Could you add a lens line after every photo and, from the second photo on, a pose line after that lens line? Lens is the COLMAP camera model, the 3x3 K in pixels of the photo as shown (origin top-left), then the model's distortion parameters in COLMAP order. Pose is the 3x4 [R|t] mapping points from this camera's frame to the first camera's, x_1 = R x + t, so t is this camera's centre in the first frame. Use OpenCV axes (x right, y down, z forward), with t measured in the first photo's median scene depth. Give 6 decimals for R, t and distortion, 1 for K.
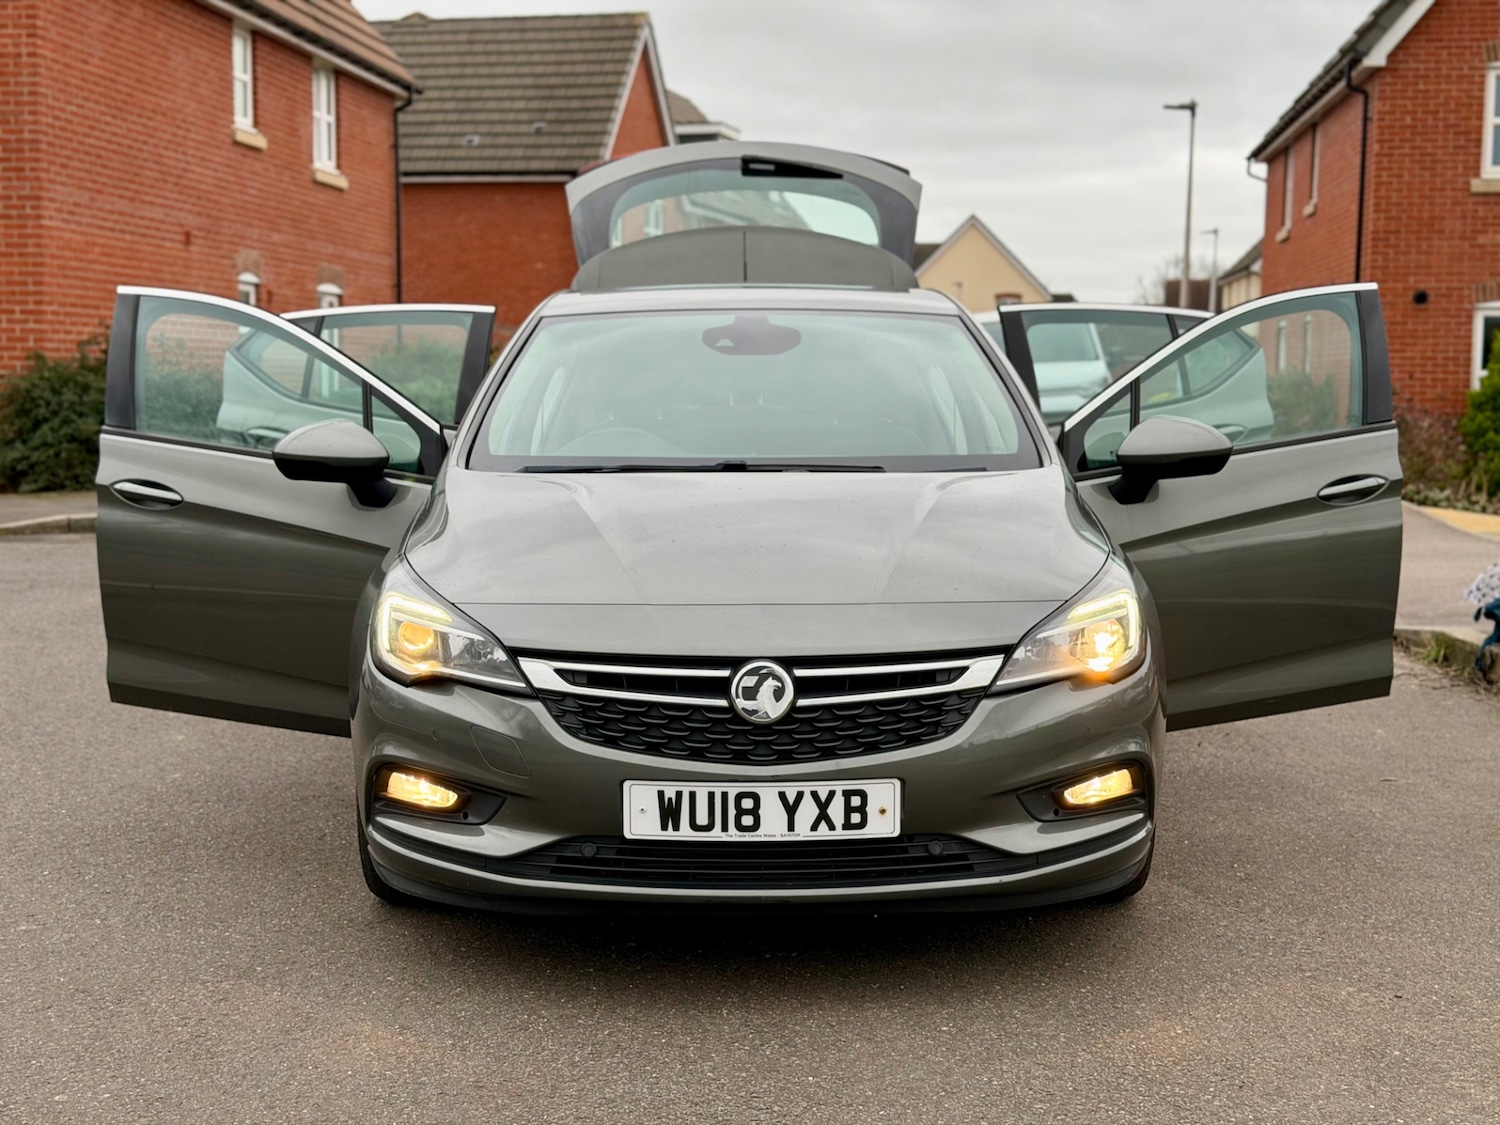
lens RADIAL K [[2100.7, 0, 750.0], [0, 2100.7, 562.5], [0, 0, 1]] dist [0.056013, 0.016909]
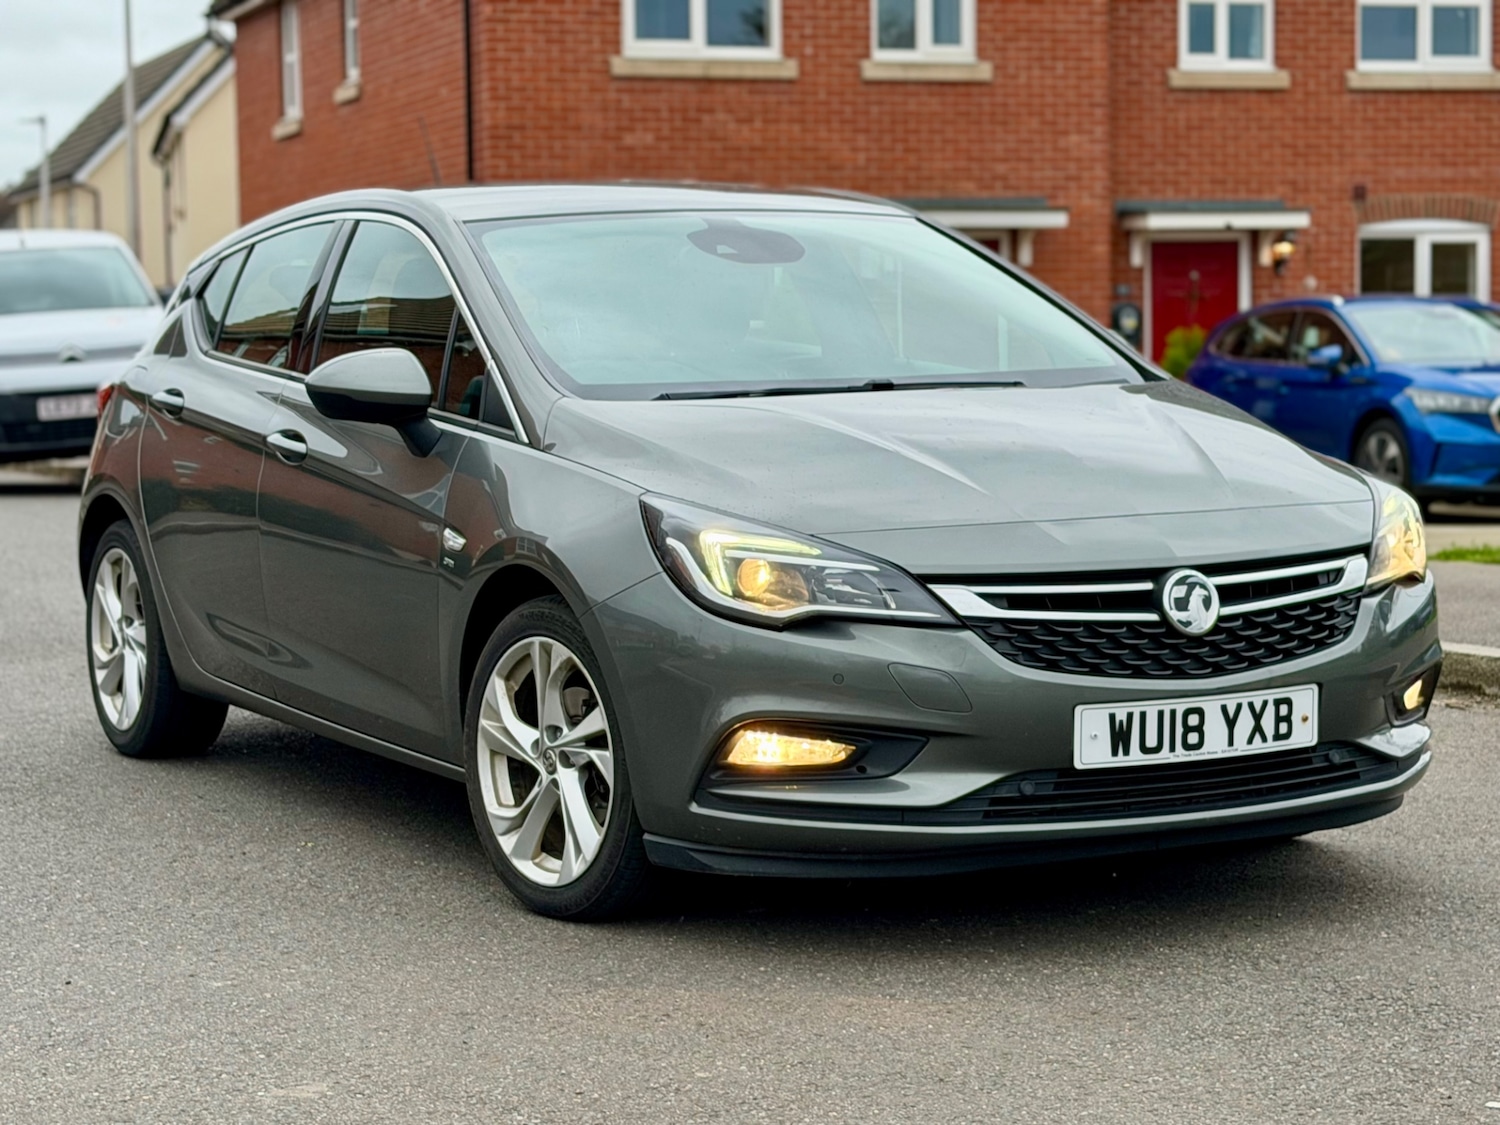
lens RADIAL K [[3241.4, 0, 750.2], [0, 3241.4, 583.6], [0, 0, 1]] dist [0.222294, 0.105330]
pose [[0.894569, -0.057194, 0.443255, -0.602368], [0.064449, 0.997920, -0.001306, 0.031328], [-0.442259, 0.029735, 0.896394, -0.162655]]
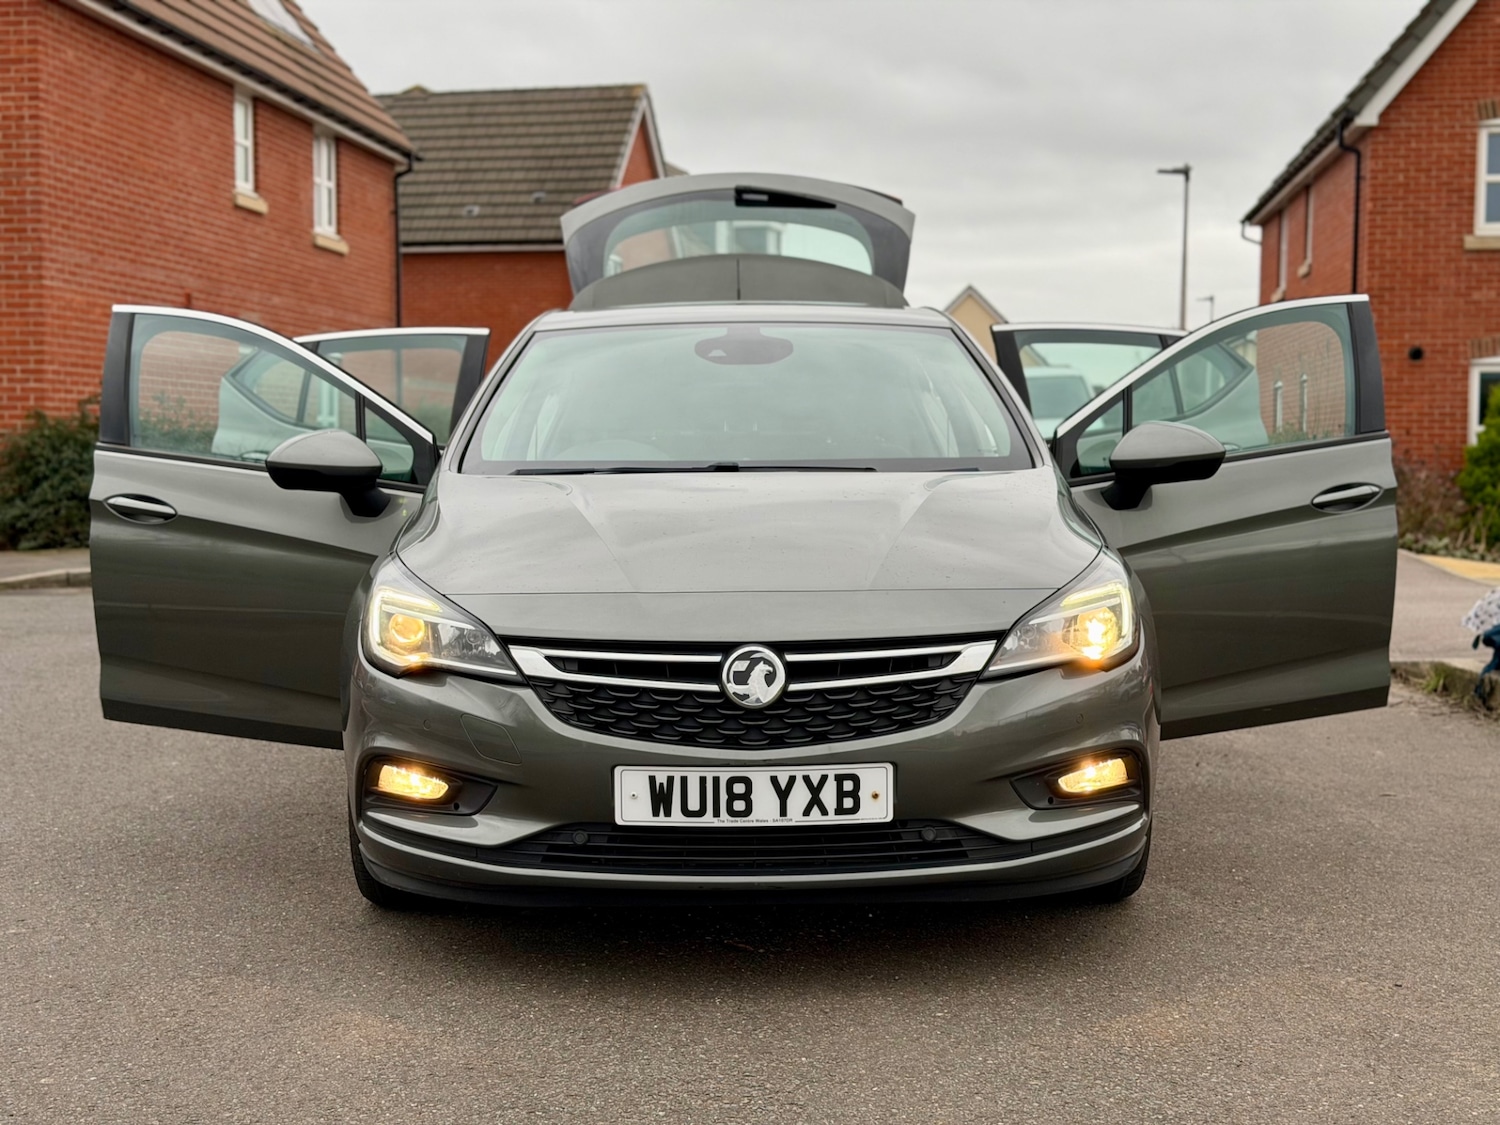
lens RADIAL K [[2100.7, 0, 750.0], [0, 2100.7, 562.5], [0, 0, 1]] dist [0.056013, 0.016909]
pose [[0.999981, -0.006179, -0.000636, 0.003759], [0.006153, 0.999376, -0.034774, 0.031128], [0.000851, 0.034769, 0.999395, 0.001669]]
